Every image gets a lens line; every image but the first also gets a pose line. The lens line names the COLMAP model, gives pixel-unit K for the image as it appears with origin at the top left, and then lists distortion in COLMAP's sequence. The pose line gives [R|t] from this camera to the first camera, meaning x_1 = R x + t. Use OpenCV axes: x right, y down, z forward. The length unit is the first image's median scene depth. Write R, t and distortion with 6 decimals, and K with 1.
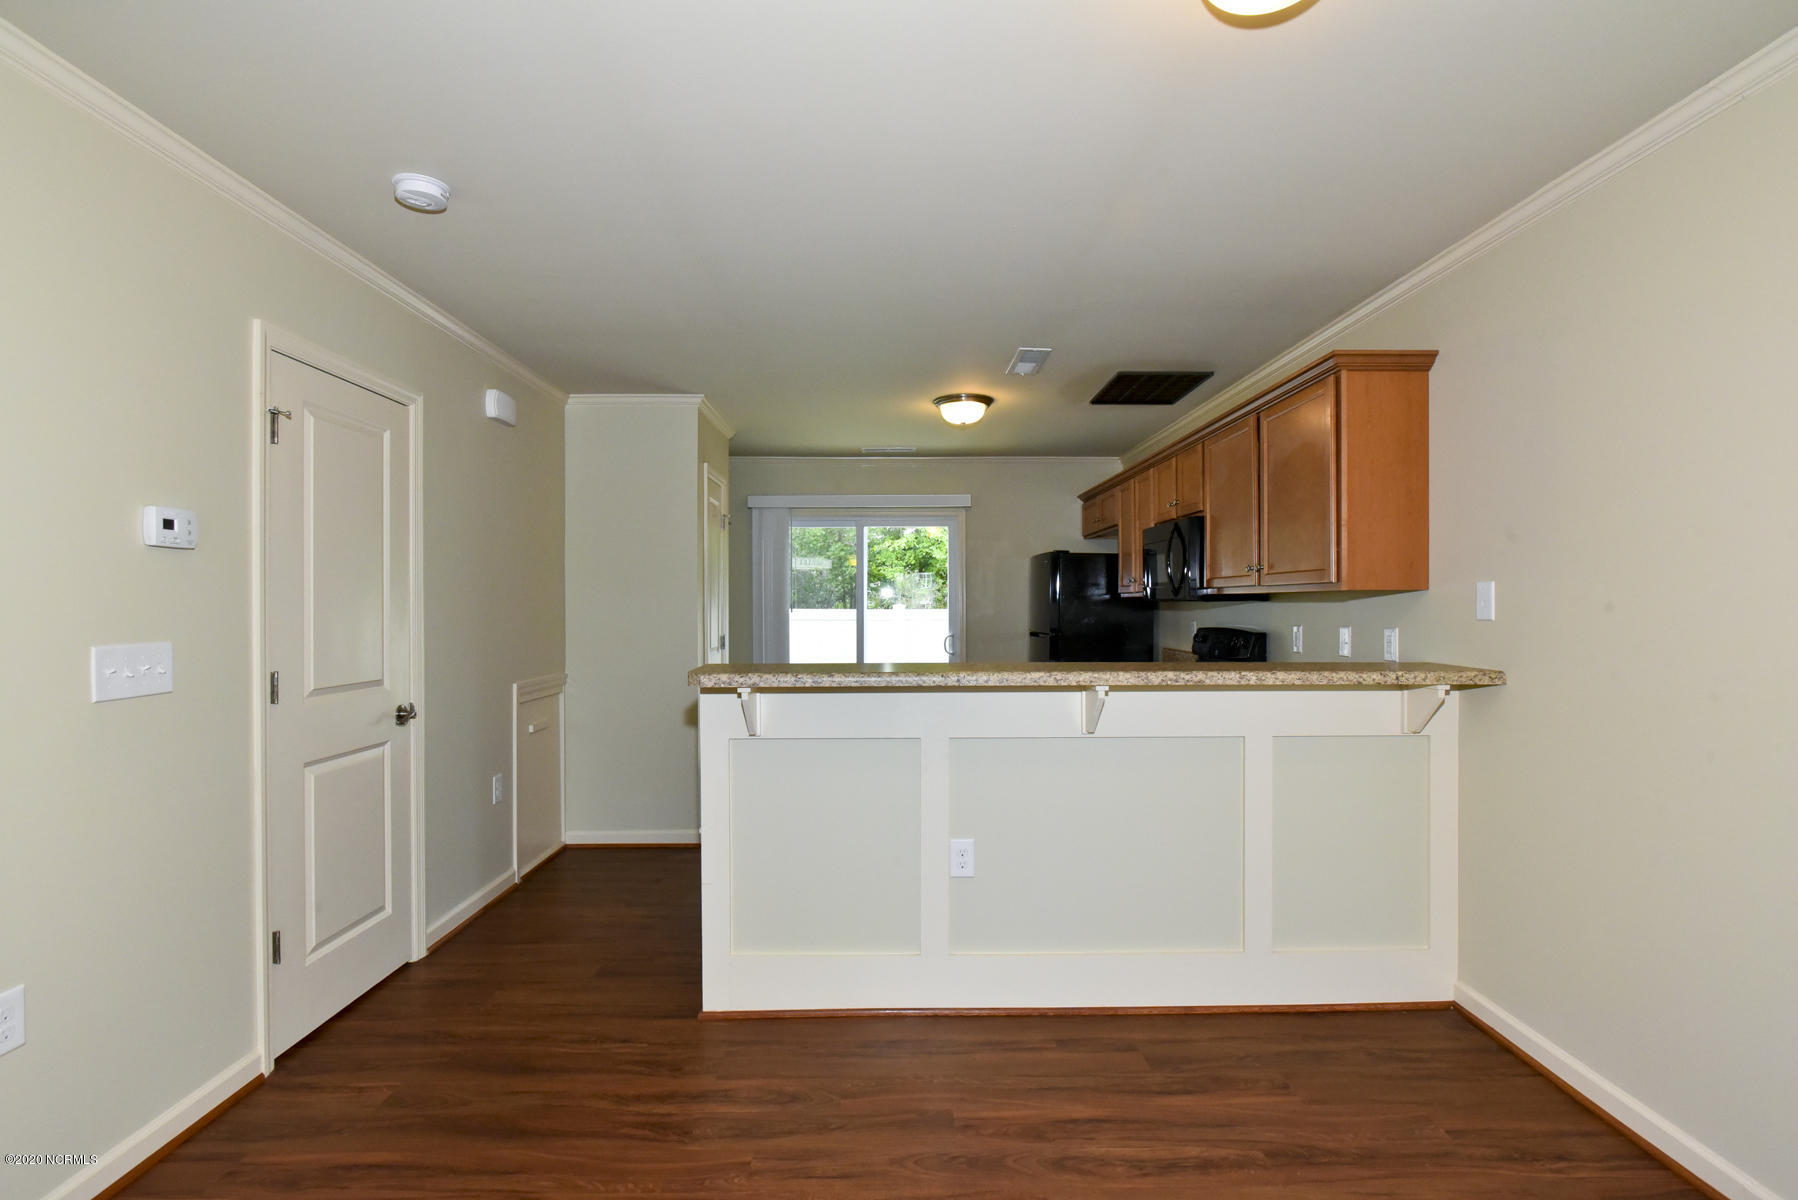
lens RADIAL K [[855.6, 0, 900.5], [0, 855.6, 607.8], [0, 0, 1]] dist [0.002878, -0.000450]
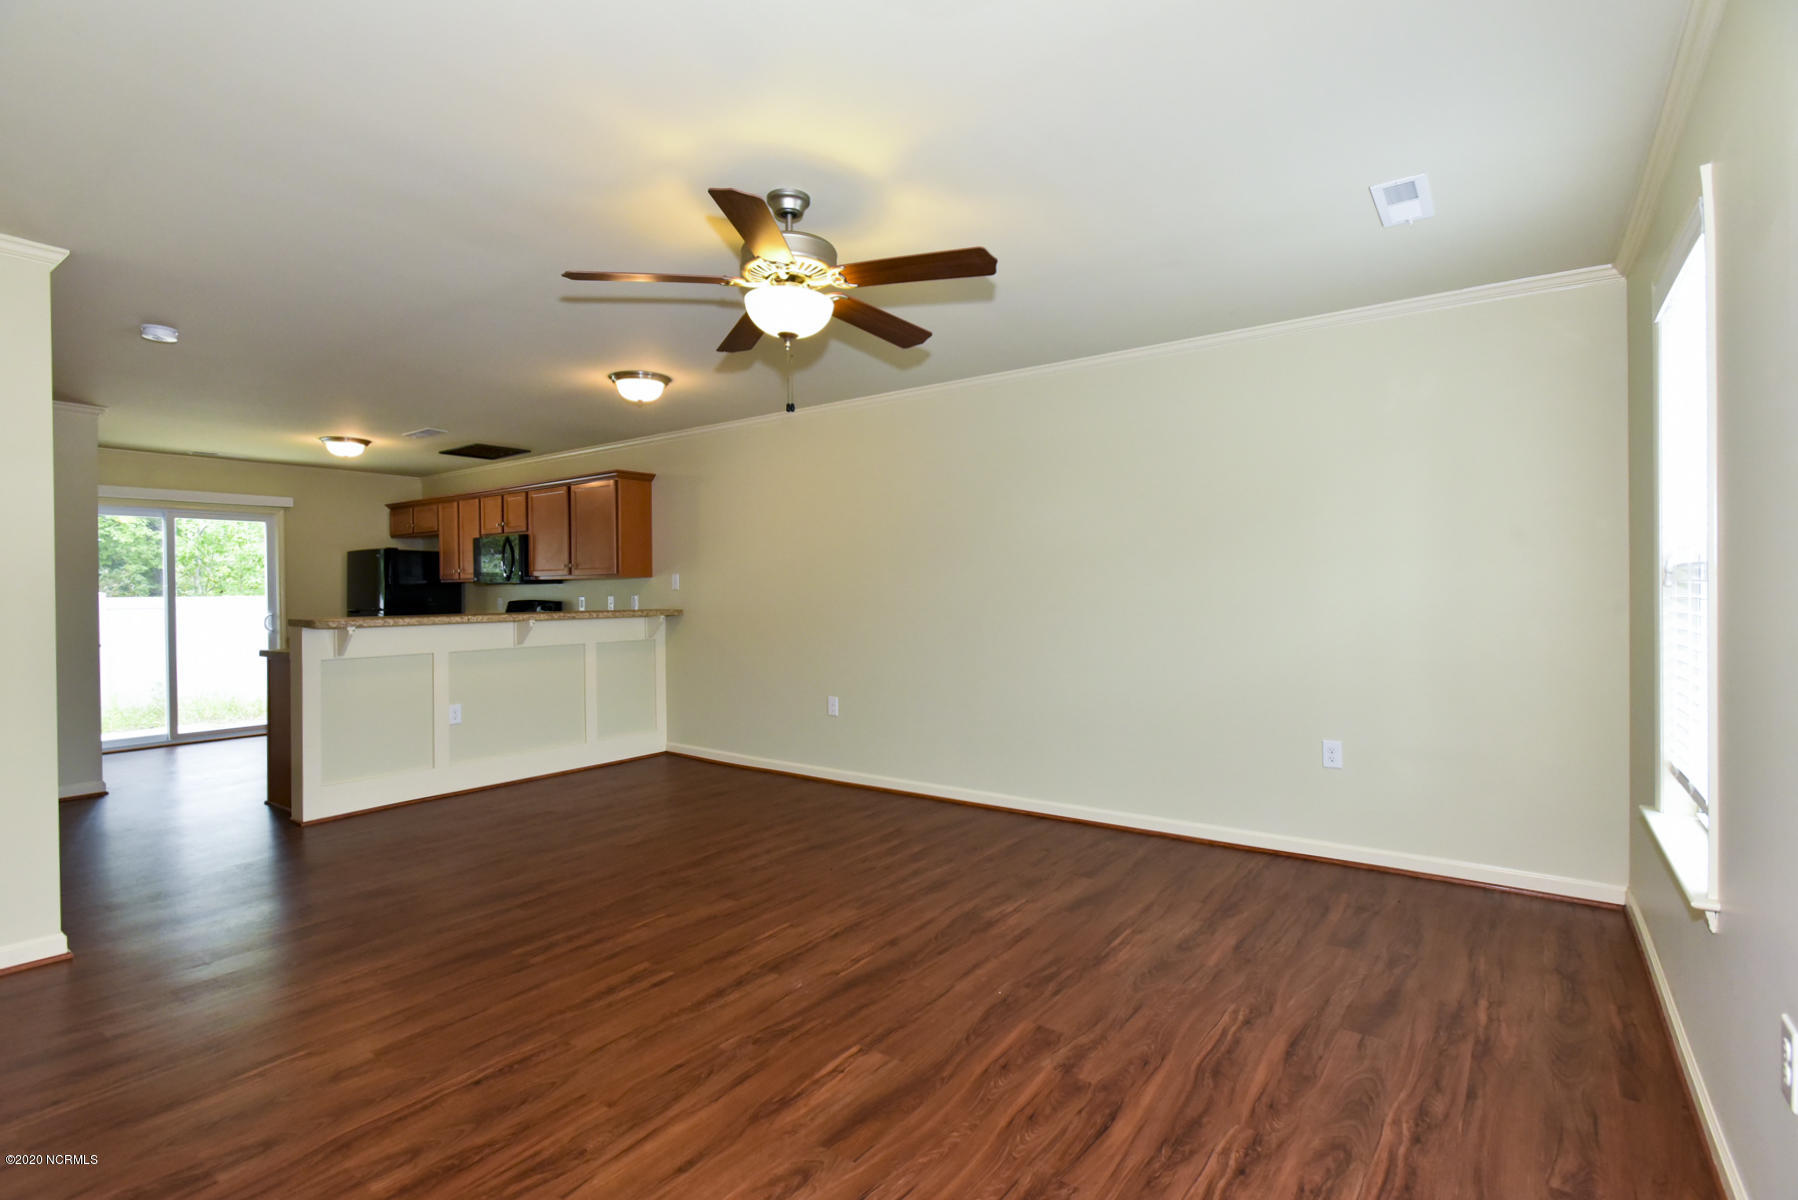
lens RADIAL K [[855.6, 0, 898.6], [0, 855.6, 598.3], [0, 0, 1]] dist [0.002878, -0.000450]
pose [[0.599915, -0.010581, 0.799994, -0.627216], [0.013797, 0.999901, 0.002879, 0.029365], [-0.799945, 0.009310, 0.600001, -0.687438]]
